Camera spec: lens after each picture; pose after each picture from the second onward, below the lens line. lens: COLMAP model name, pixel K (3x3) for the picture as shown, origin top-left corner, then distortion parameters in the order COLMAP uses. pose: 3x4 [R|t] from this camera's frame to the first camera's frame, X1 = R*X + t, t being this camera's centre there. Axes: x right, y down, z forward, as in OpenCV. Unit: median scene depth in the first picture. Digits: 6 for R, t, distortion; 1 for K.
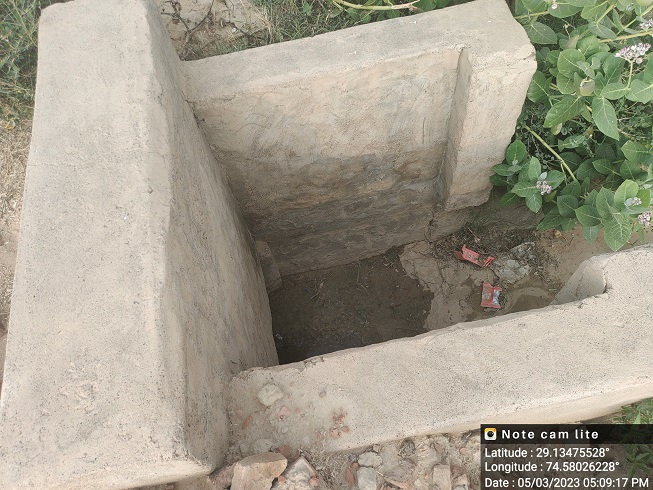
lens RADIAL K [[485.5, 0, 326.1], [0, 485.5, 242.4], [0, 0, 1]] dist [0.001521, -0.010182]
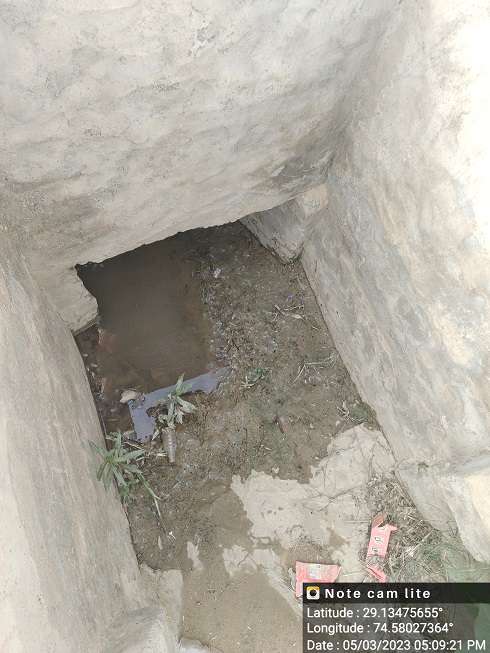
lens RADIAL K [[485.5, 0, 241.5], [0, 485.5, 327.1], [0, 0, 1]] dist [0.001521, -0.010182]
pose [[0.145533, 0.965119, -0.217636, 0.152215], [-0.914361, 0.215218, 0.342966, -0.077409], [0.377842, 0.149085, 0.913788, 0.363350]]
